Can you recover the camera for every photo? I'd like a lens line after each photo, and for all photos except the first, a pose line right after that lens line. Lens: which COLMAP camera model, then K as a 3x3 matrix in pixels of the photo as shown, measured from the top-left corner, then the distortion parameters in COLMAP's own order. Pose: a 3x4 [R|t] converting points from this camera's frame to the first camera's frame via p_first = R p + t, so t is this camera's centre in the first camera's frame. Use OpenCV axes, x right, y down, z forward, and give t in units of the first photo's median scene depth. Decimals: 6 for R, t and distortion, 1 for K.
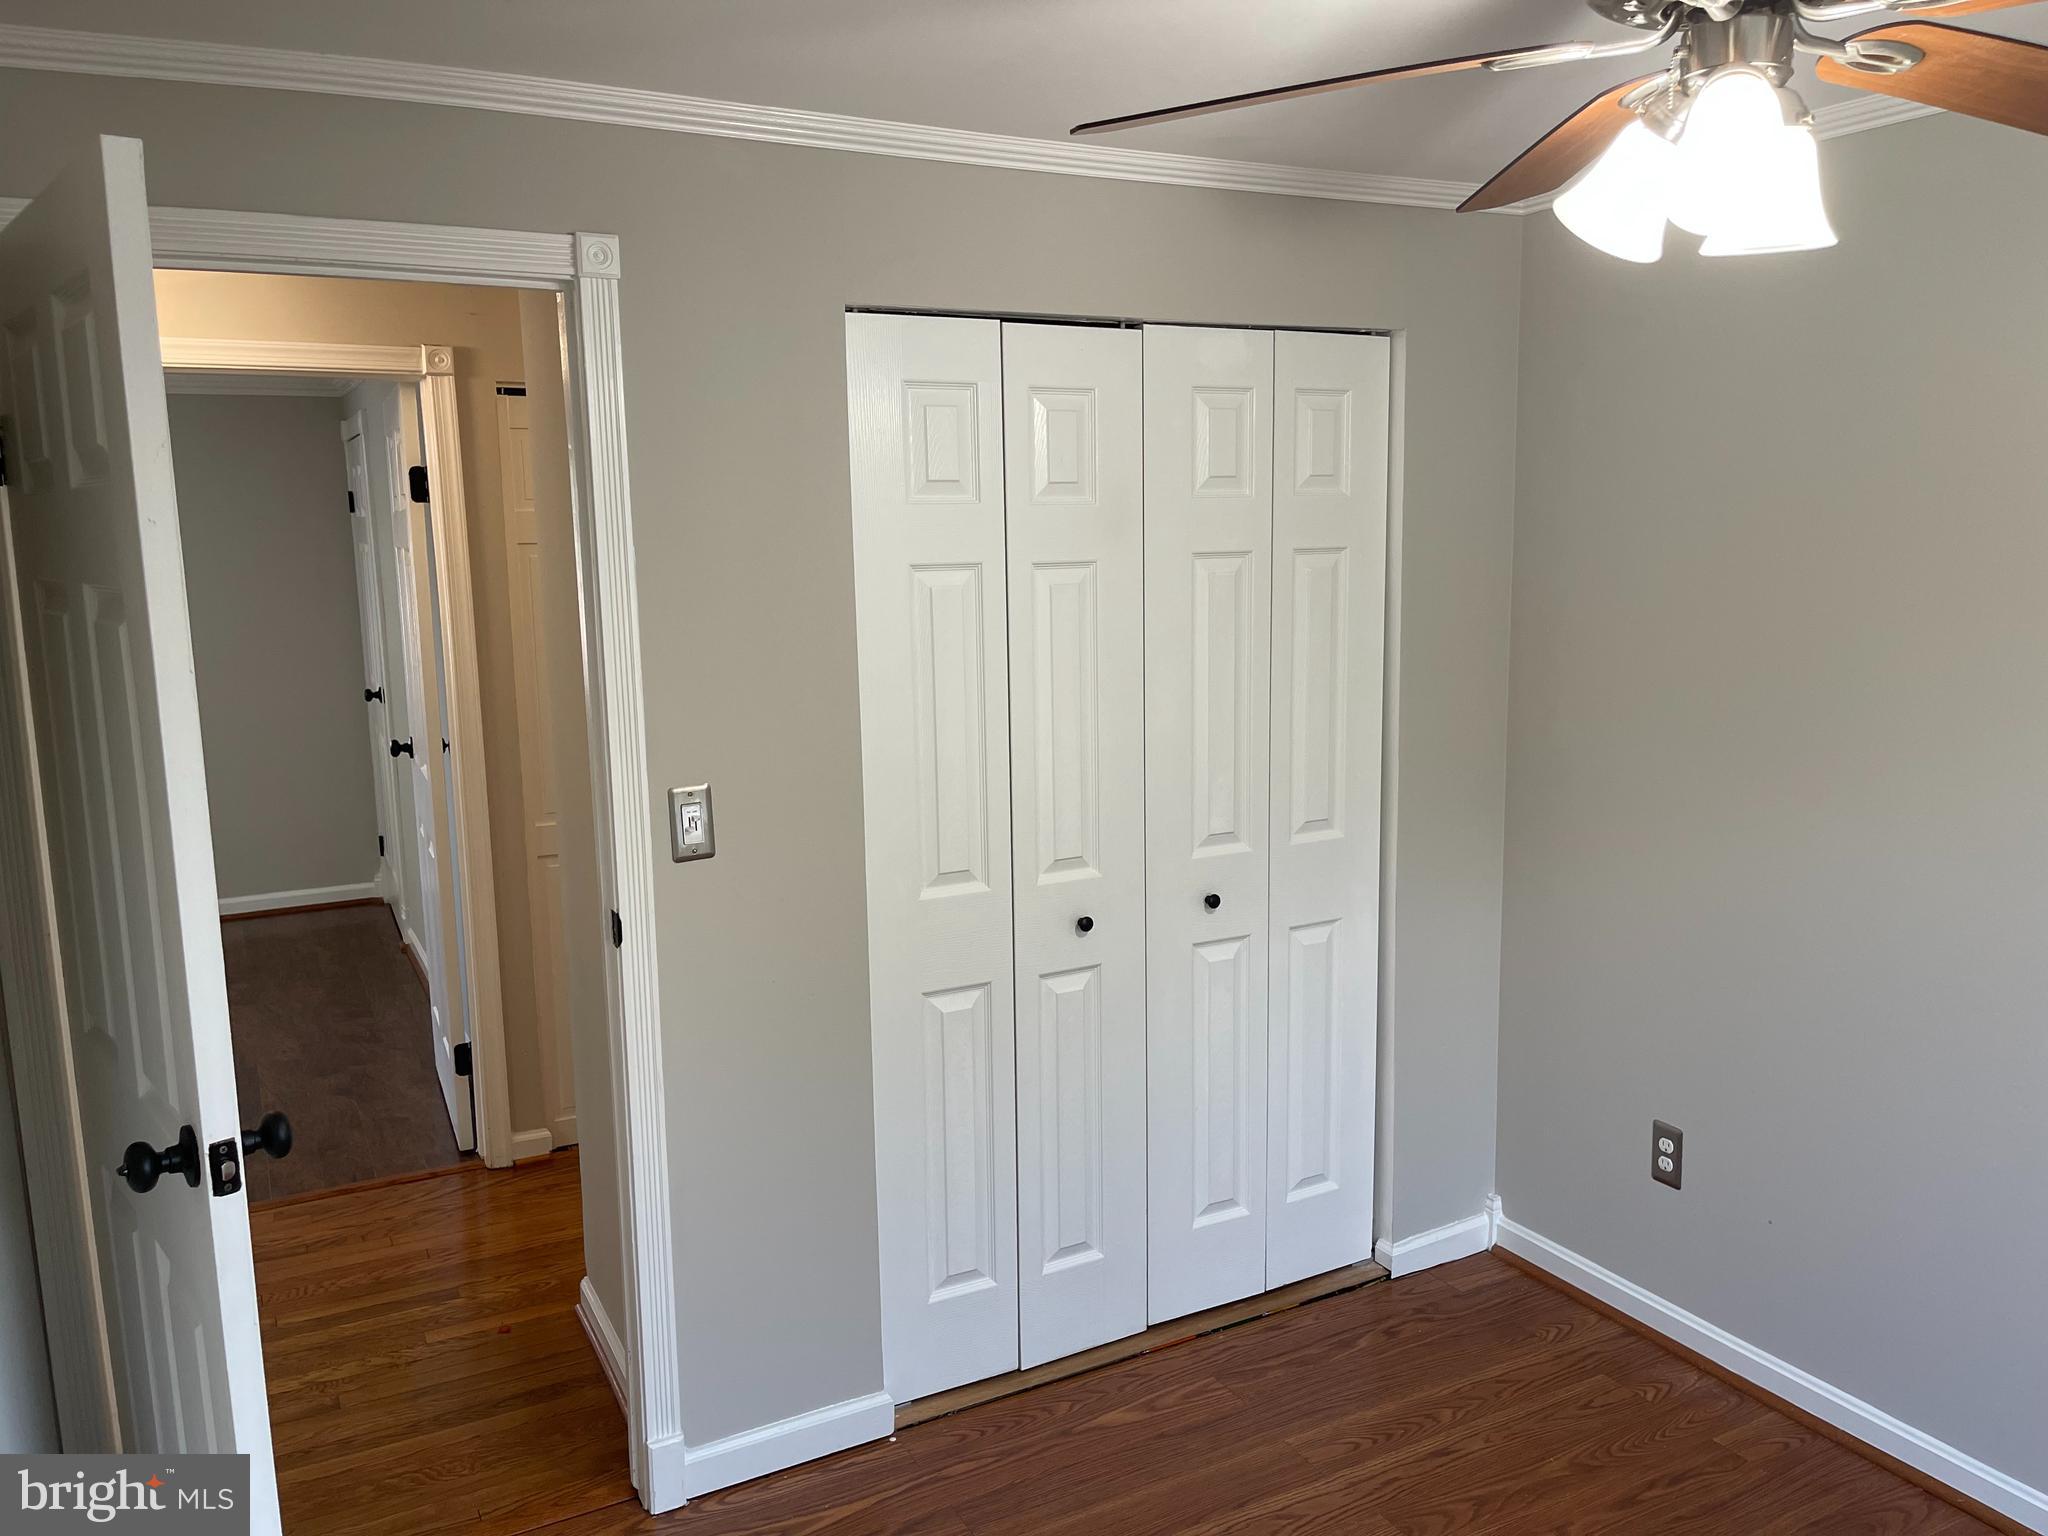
lens RADIAL K [[1557.2, 0, 1024.0], [0, 1557.2, 768.0], [0, 0, 1]] dist [0.102092, -0.219951]
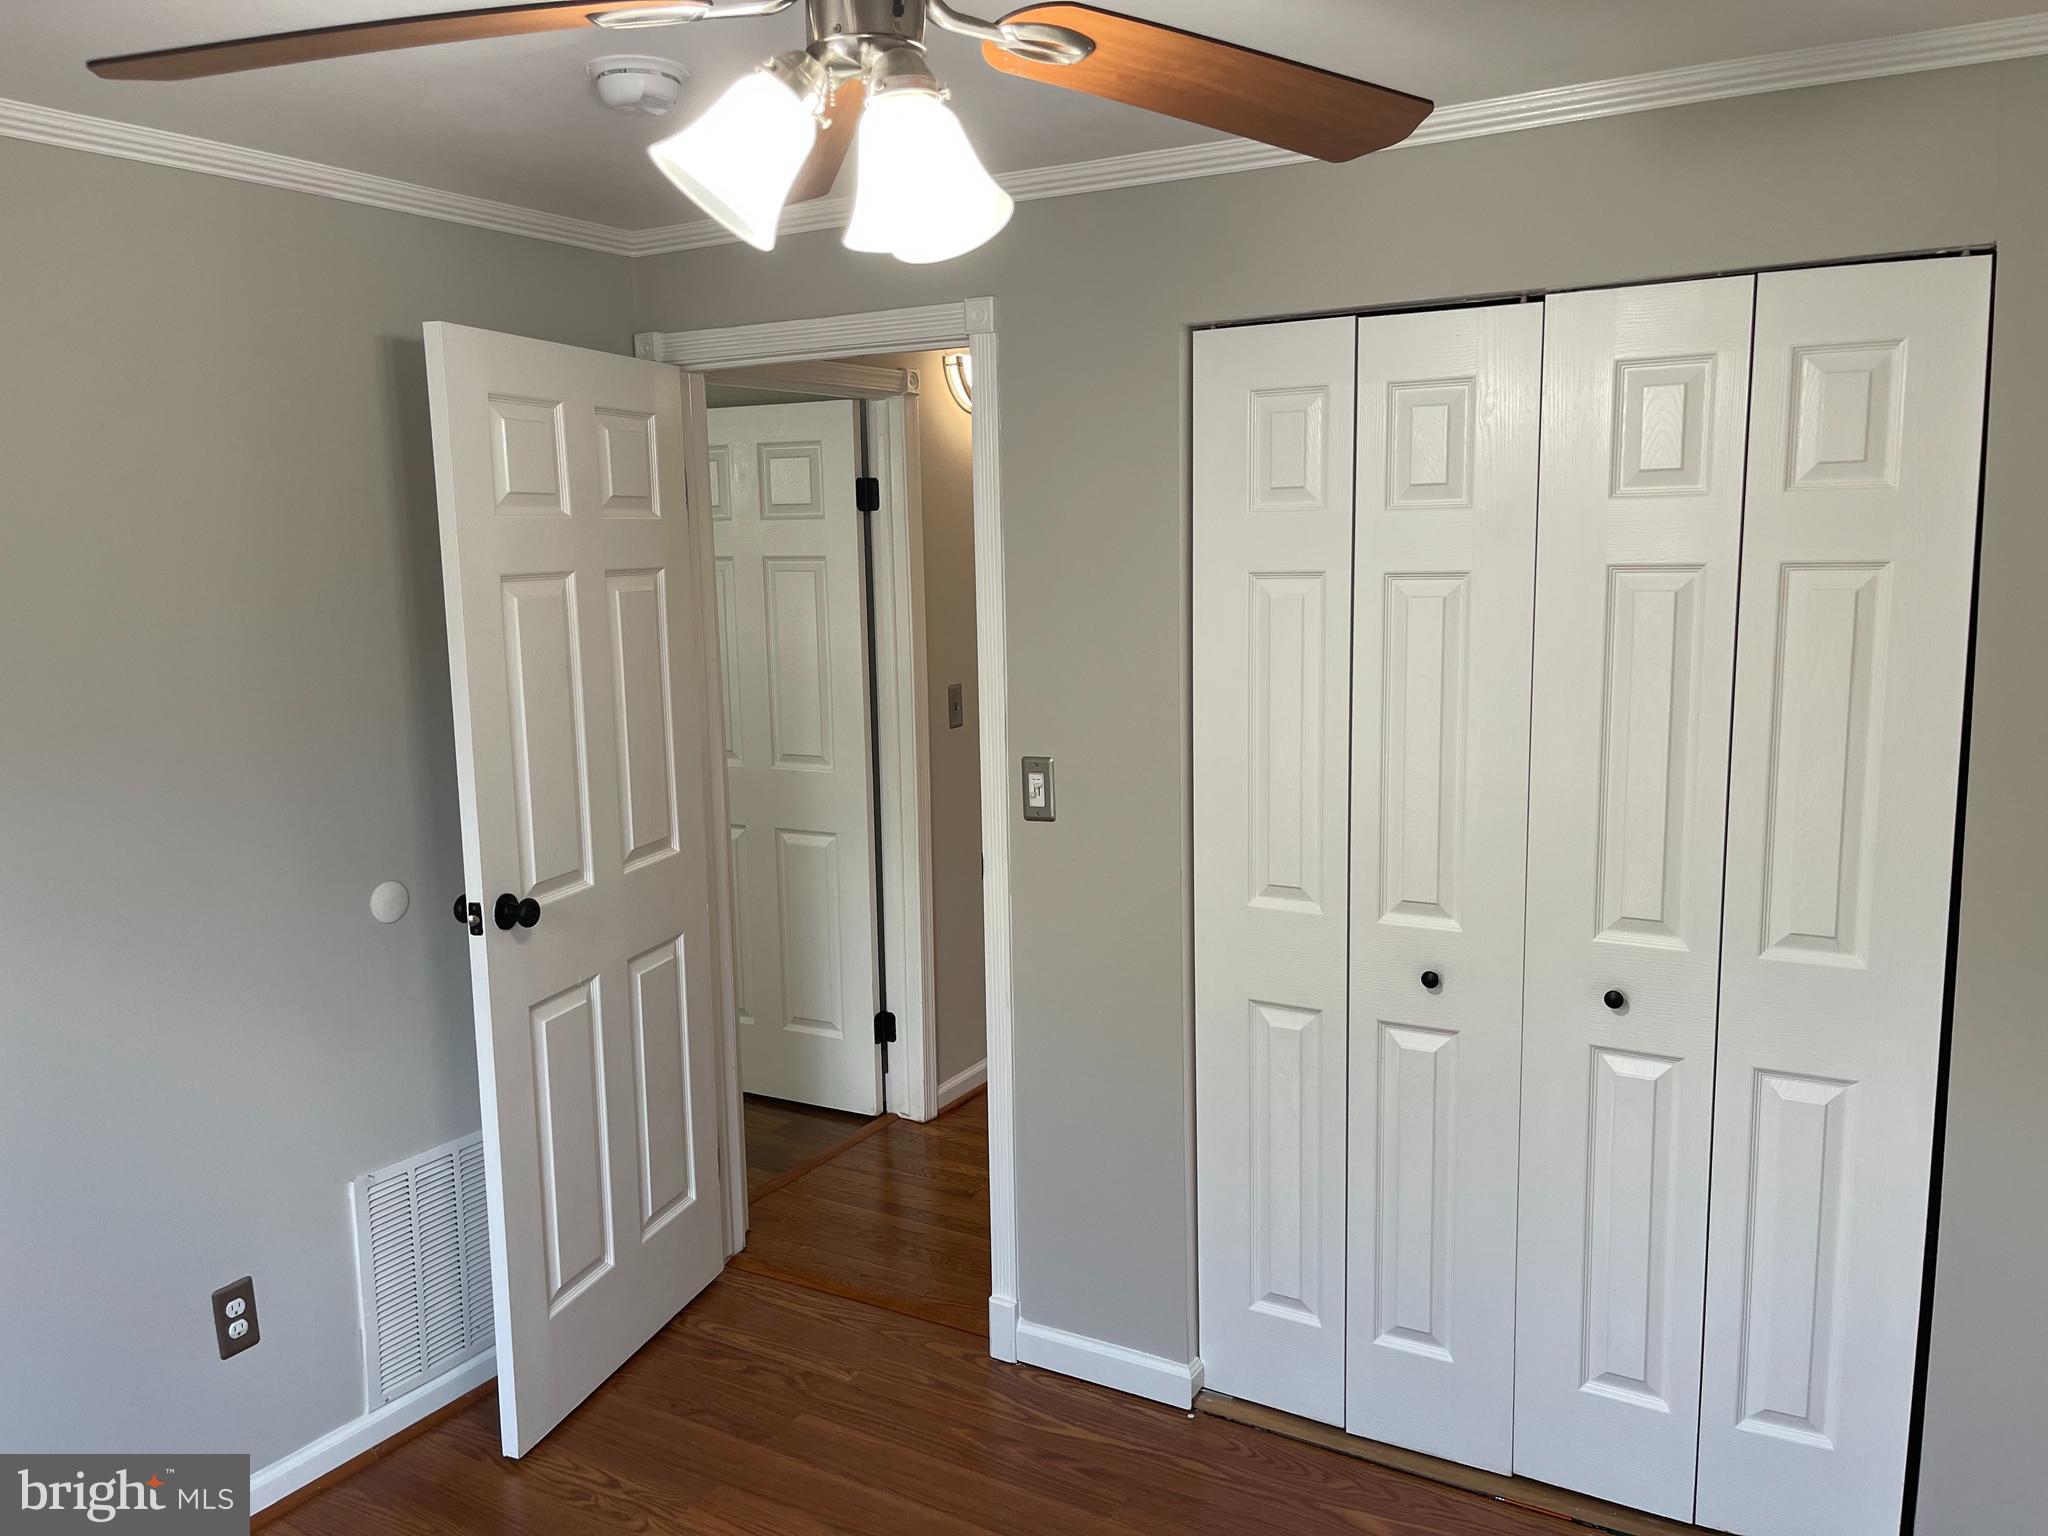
lens RADIAL K [[1544.6, 0, 1018.8], [0, 1544.6, 748.7], [0, 0, 1]] dist [0.047313, -0.062947]
pose [[0.518855, 0.122504, -0.846039, 0.655961], [-0.121458, 0.990203, 0.068892, -0.063093], [0.846190, 0.067014, 0.528651, 0.328446]]
